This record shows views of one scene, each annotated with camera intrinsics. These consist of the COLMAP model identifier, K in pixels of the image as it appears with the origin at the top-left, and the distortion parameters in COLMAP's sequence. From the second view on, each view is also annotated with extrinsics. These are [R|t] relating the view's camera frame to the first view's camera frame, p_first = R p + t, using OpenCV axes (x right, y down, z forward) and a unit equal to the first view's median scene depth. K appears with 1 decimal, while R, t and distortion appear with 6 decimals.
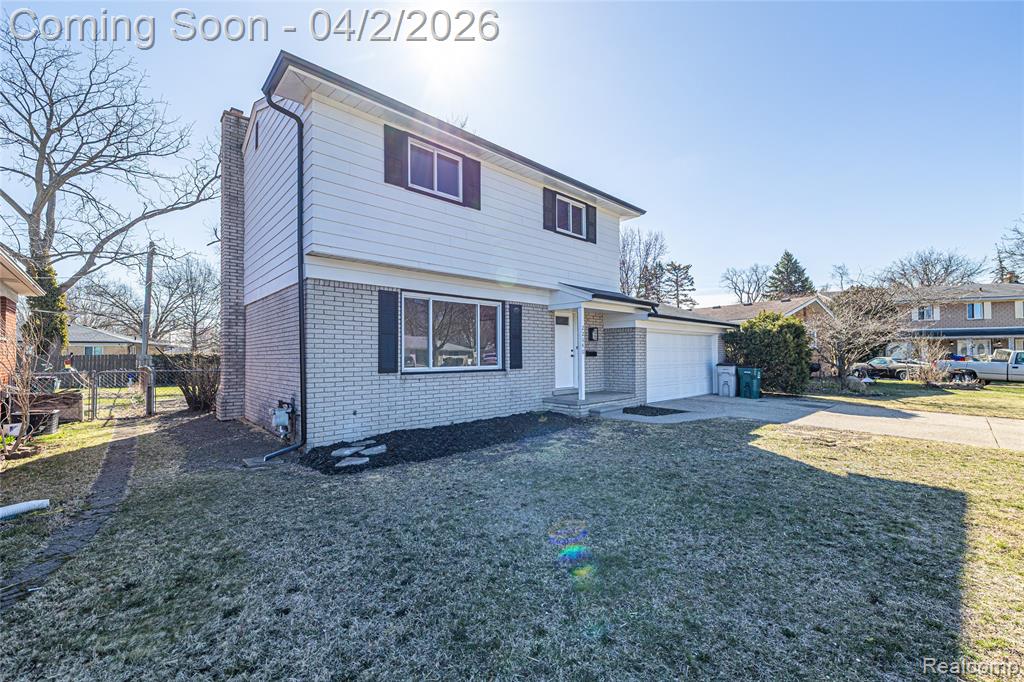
lens RADIAL K [[417.2, 0, 517.9], [0, 417.2, 348.8], [0, 0, 1]] dist [0.003188, 0.000616]
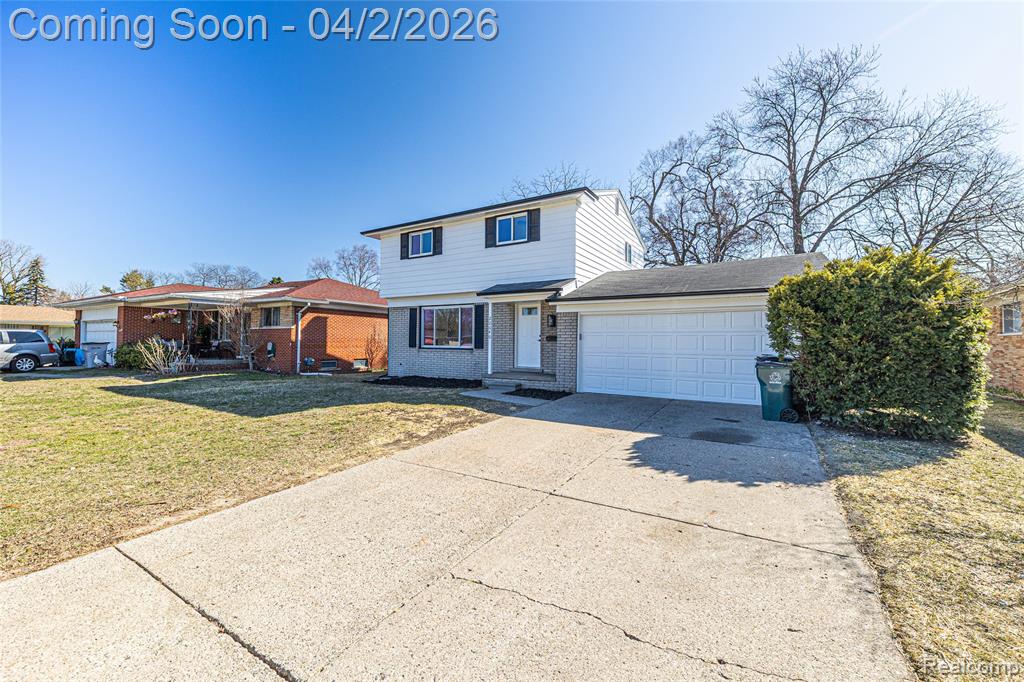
lens RADIAL K [[417.2, 0, 511.0], [0, 417.2, 336.2], [0, 0, 1]] dist [0.003188, 0.000616]
pose [[0.261360, -0.009579, -0.965194, 1.516811], [0.005326, 0.999950, -0.008482, 0.018008], [0.965227, -0.002924, 0.261398, 0.767863]]
